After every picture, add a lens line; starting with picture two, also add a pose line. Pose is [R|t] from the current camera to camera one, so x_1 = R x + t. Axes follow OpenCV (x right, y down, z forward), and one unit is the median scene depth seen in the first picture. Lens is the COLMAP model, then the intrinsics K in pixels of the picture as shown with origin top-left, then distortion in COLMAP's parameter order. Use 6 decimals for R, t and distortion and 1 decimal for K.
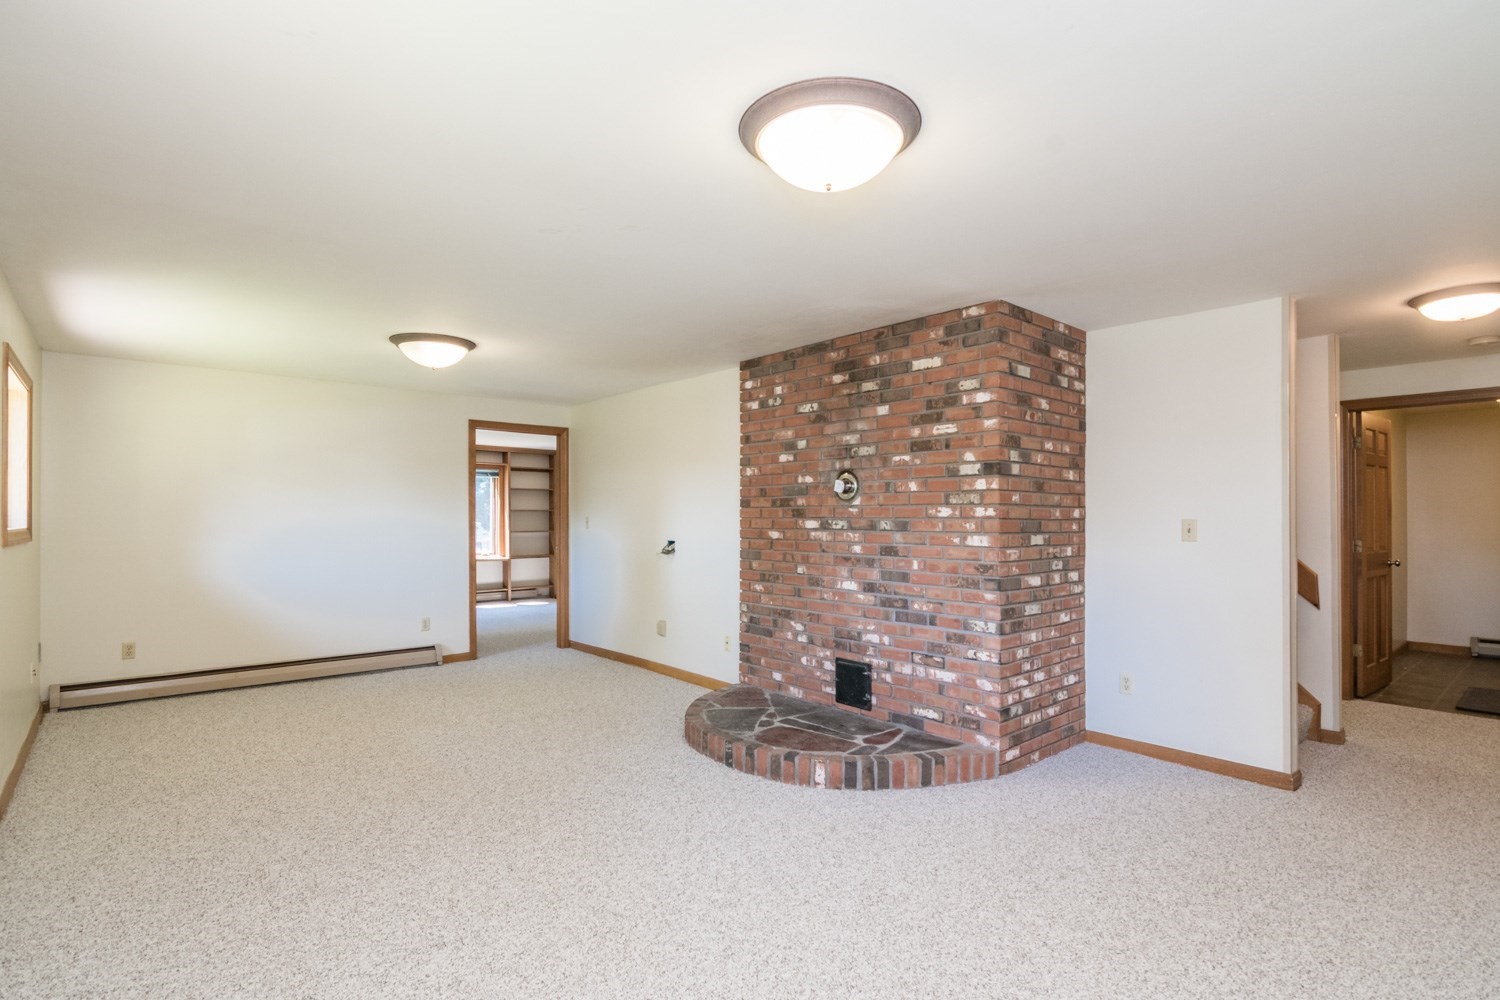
lens RADIAL K [[720.1, 0, 749.4], [0, 720.1, 519.7], [0, 0, 1]] dist [-0.016627, -0.000439]
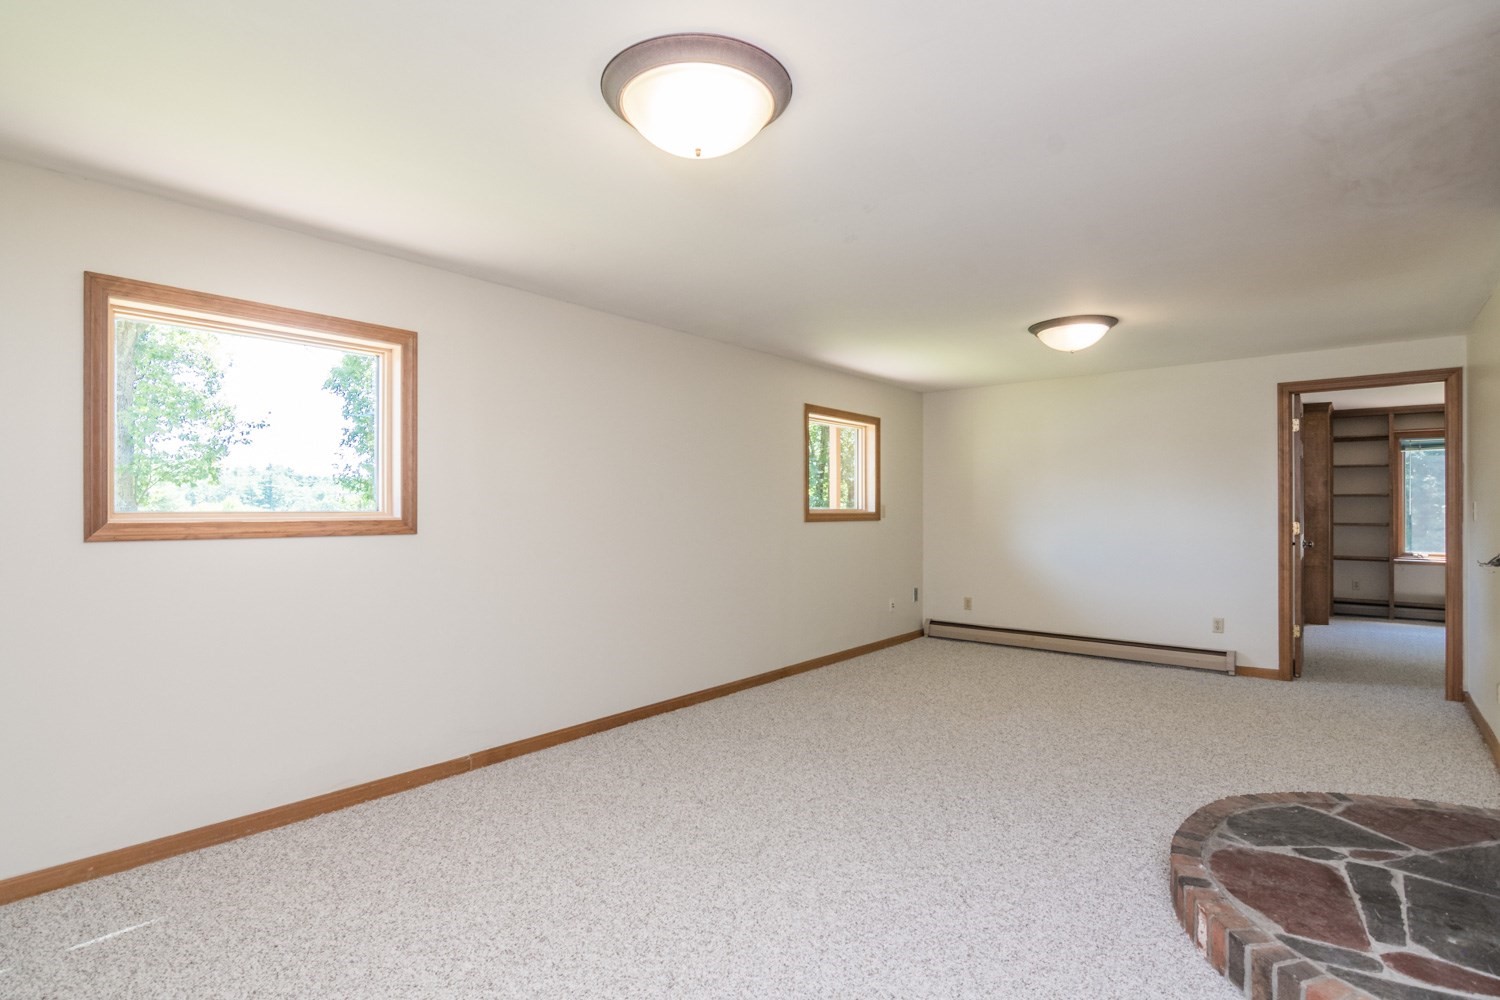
lens RADIAL K [[736.8, 0, 741.2], [0, 736.8, 505.6], [0, 0, 1]] dist [-0.016385, -0.000637]
pose [[0.146307, -0.001569, -0.989238, 0.523351], [-0.002608, 0.999995, -0.001972, 0.003498], [0.989236, 0.002869, 0.146302, 0.437336]]
